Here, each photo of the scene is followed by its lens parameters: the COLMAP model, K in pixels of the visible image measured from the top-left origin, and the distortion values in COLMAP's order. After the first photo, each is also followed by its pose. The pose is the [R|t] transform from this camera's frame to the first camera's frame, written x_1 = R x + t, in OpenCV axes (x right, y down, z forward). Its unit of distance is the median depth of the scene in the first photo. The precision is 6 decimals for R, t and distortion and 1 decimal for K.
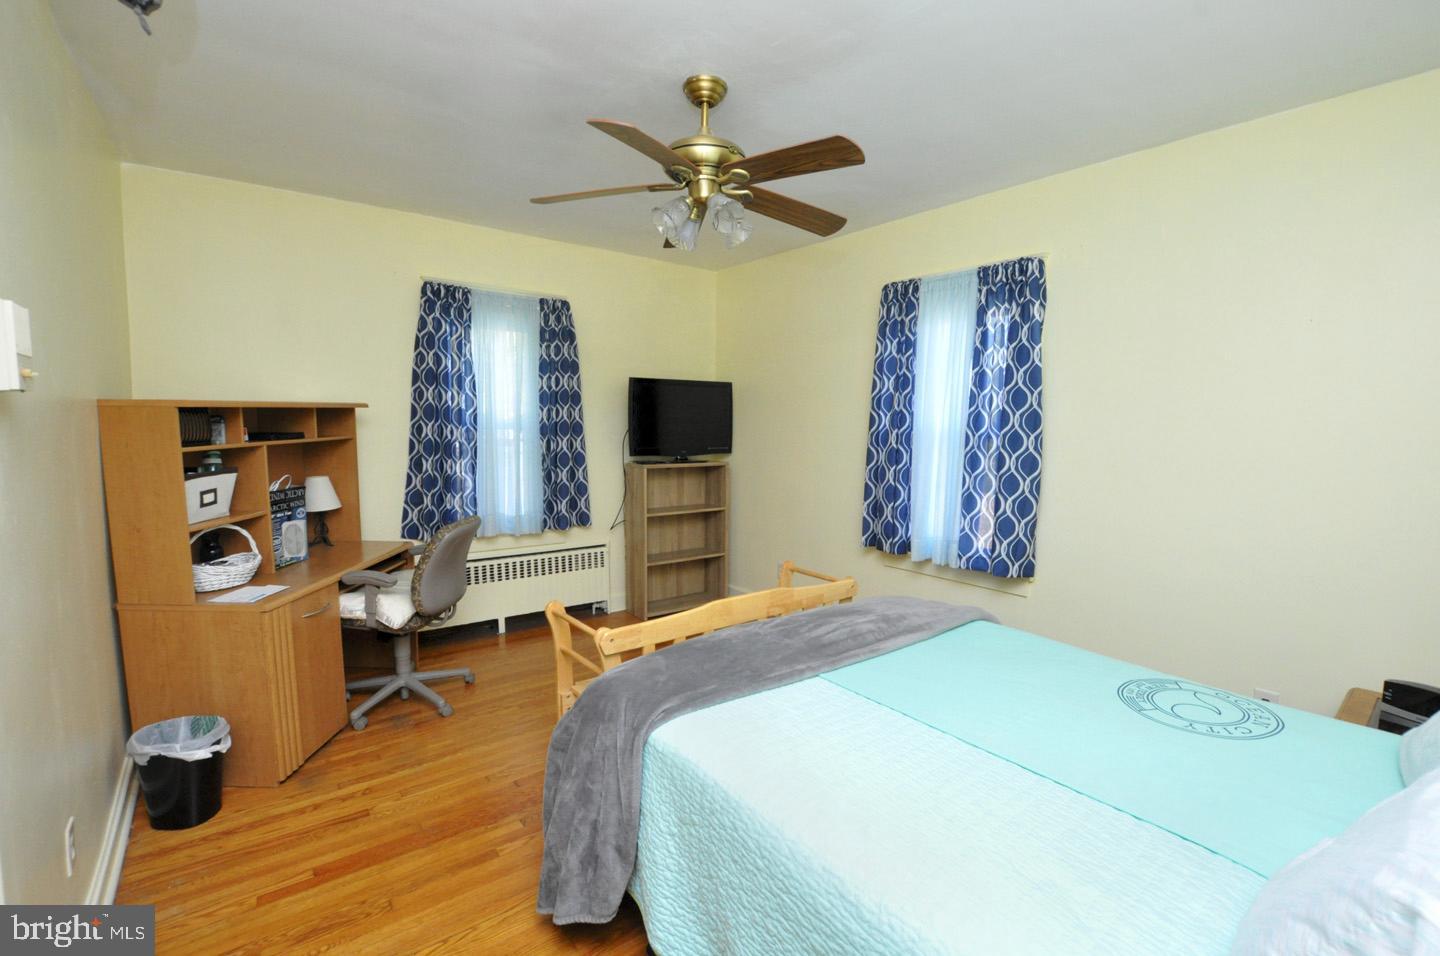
lens RADIAL K [[630.8, 0, 721.1], [0, 630.8, 481.4], [0, 0, 1]] dist [-0.032816, 0.002021]
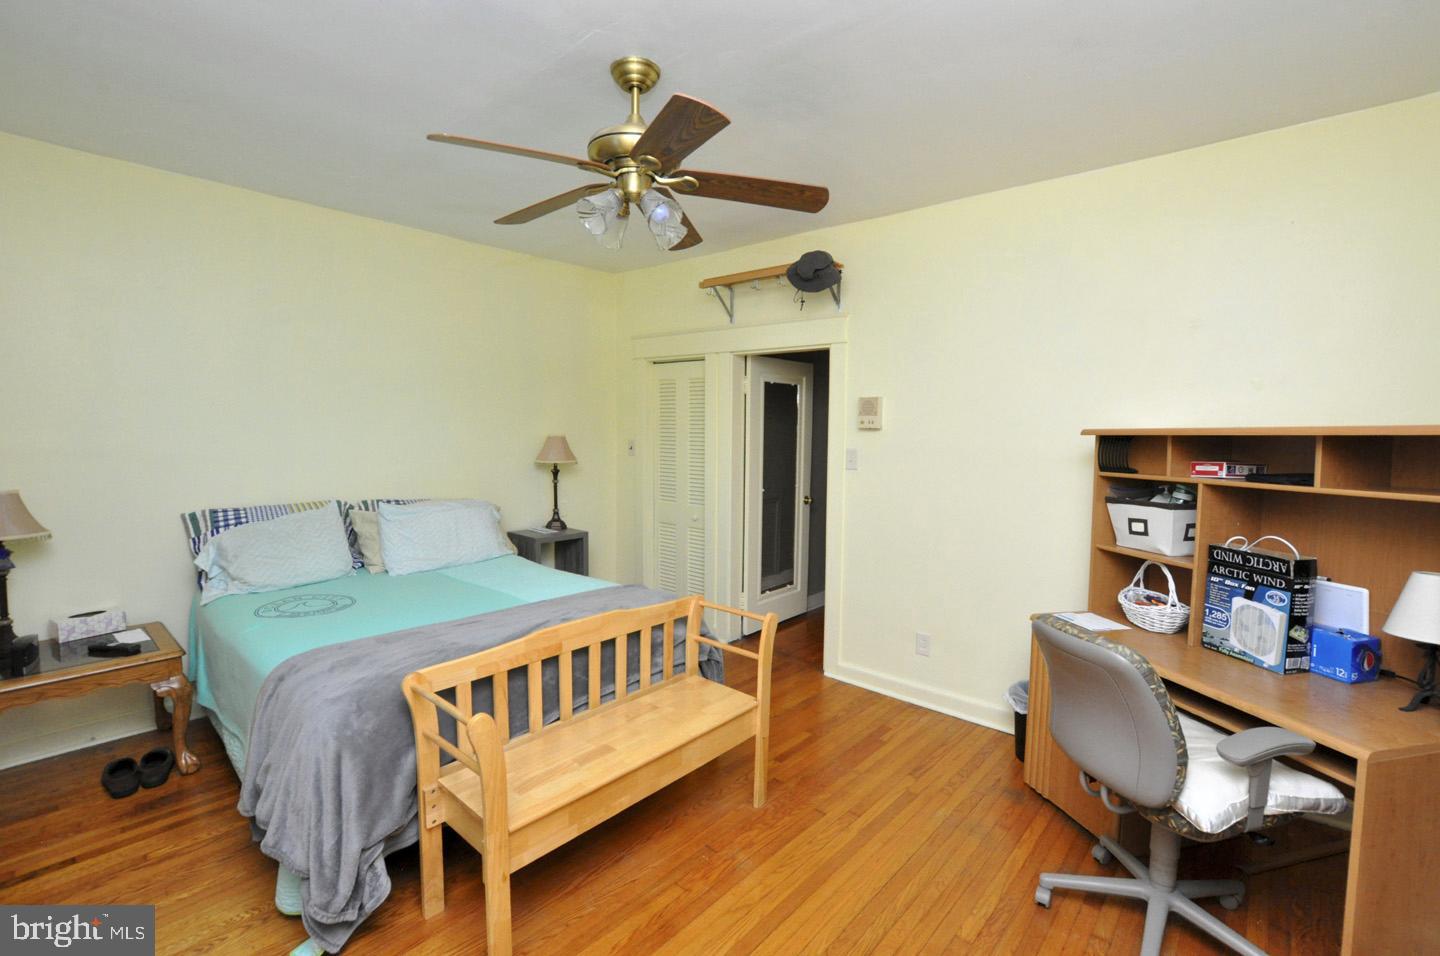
lens RADIAL K [[630.8, 0, 719.4], [0, 630.8, 473.6], [0, 0, 1]] dist [-0.032816, 0.002021]
pose [[-0.984068, -0.002446, -0.177778, 0.007208], [-0.032207, 0.985816, 0.164712, -0.197684], [0.174853, 0.167814, -0.970188, 1.812873]]
